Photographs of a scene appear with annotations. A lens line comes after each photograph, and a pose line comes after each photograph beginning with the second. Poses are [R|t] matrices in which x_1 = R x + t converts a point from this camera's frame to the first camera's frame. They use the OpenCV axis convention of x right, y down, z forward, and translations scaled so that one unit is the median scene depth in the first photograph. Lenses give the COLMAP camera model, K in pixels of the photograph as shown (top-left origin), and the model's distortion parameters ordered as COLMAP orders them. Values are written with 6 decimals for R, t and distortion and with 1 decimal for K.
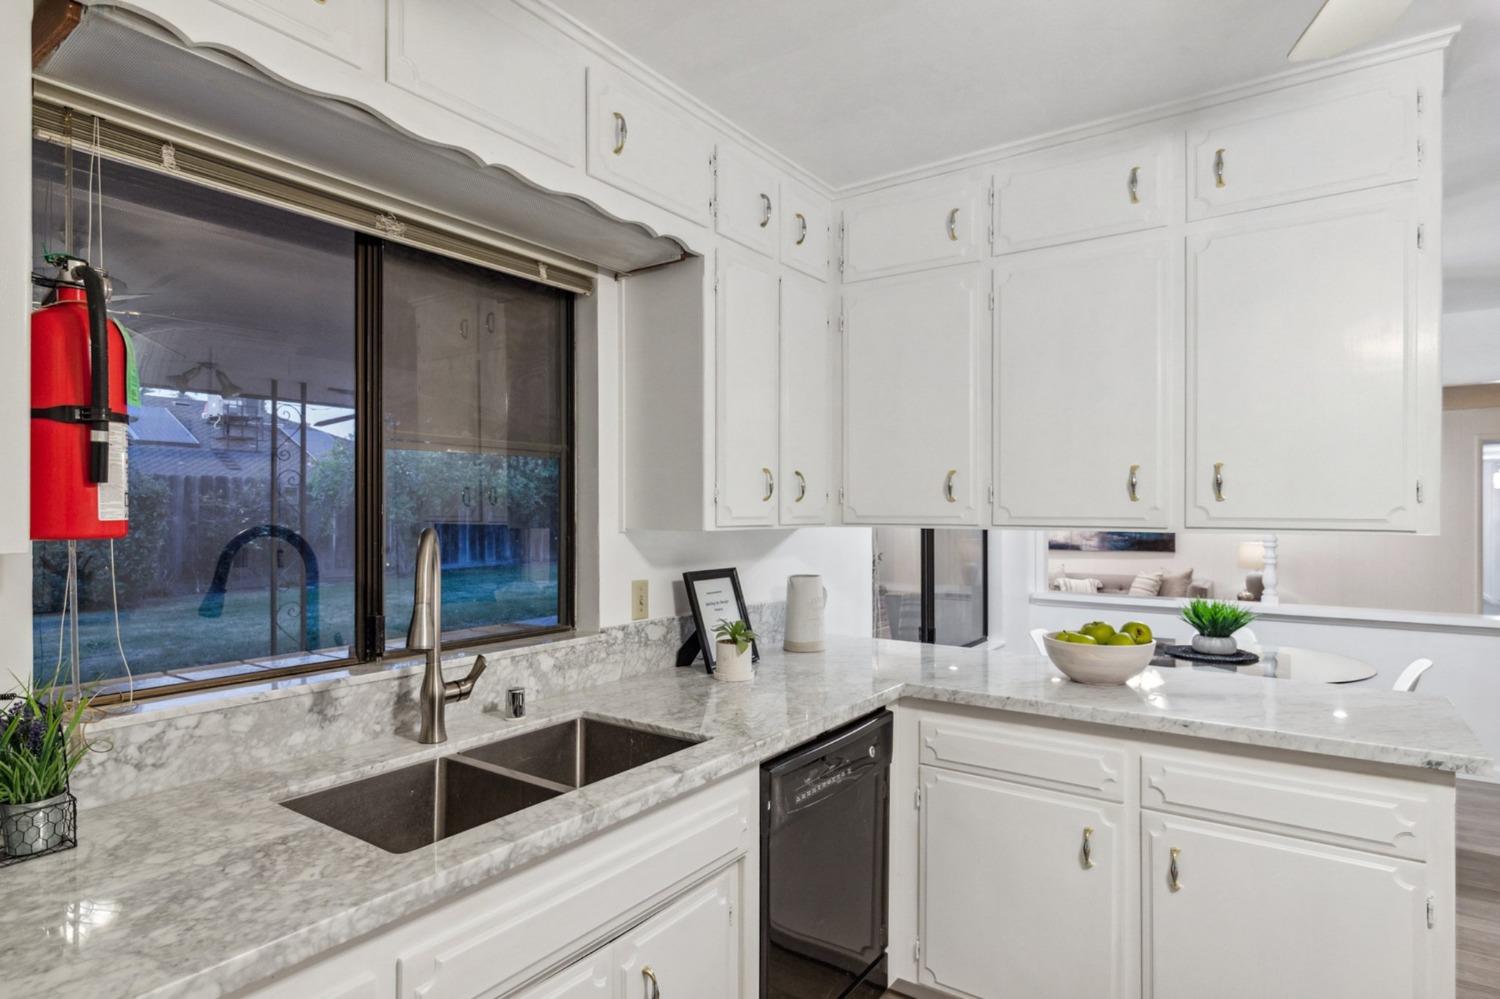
lens RADIAL K [[820.0, 0, 751.2], [0, 820.0, 499.8], [0, 0, 1]] dist [-0.000266, 0.005077]
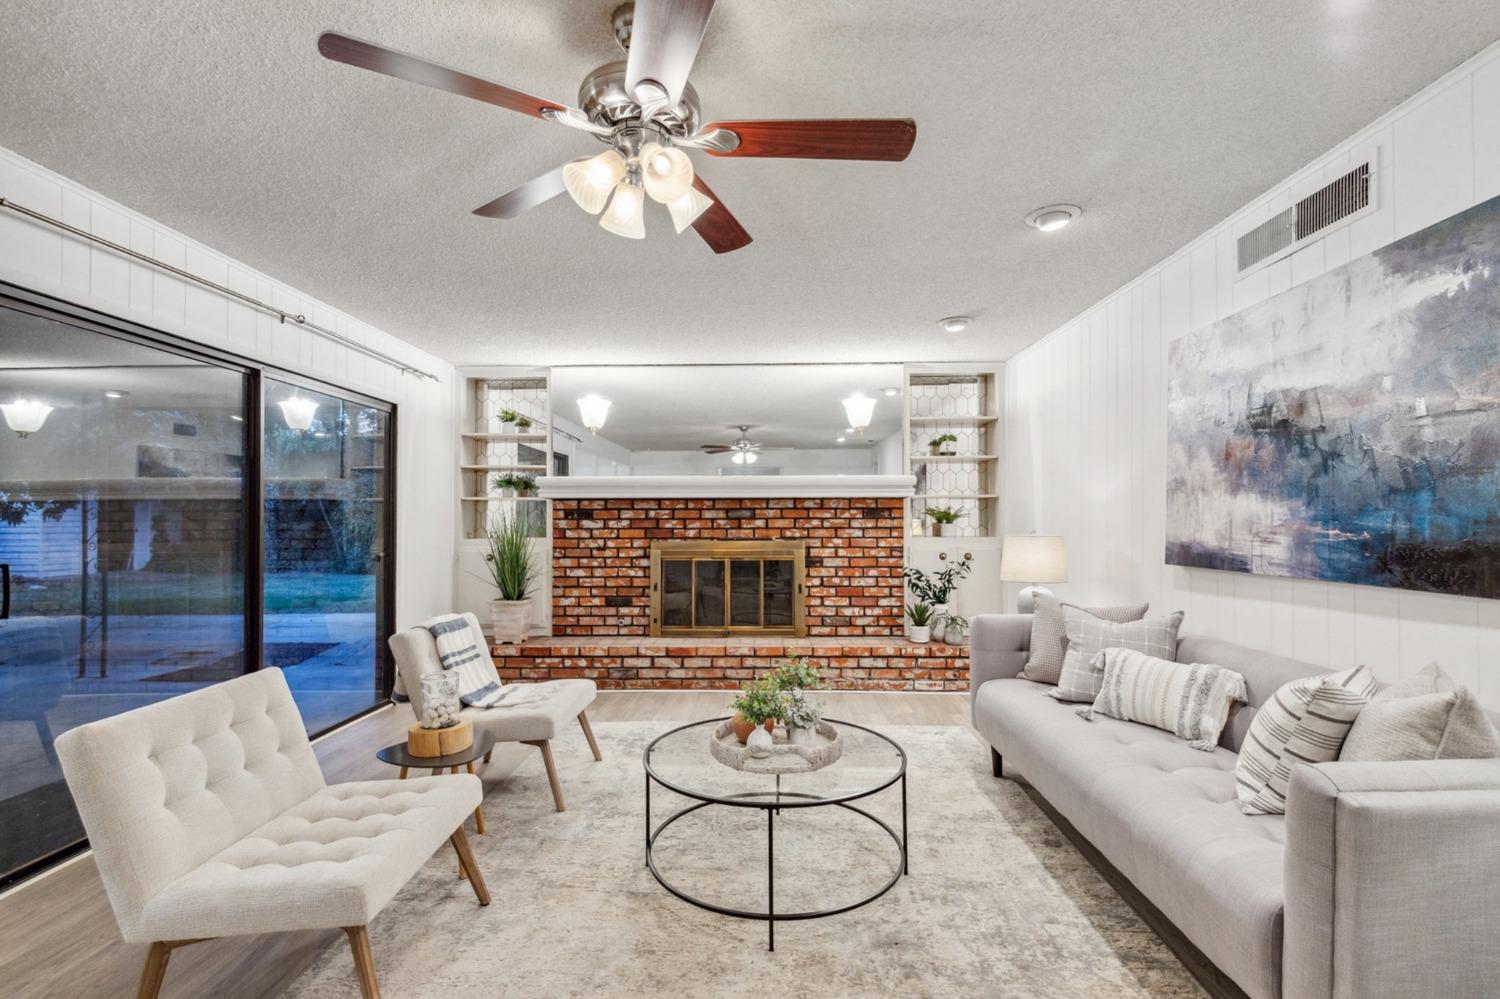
lens RADIAL K [[689.3, 0, 748.5], [0, 689.3, 509.2], [0, 0, 1]] dist [0.012868, -0.000122]
pose [[0.548259, -0.011939, -0.836223, 2.342766], [0.014676, 0.999881, -0.004653, 0.156982], [0.836180, -0.009721, 0.548370, 3.089459]]
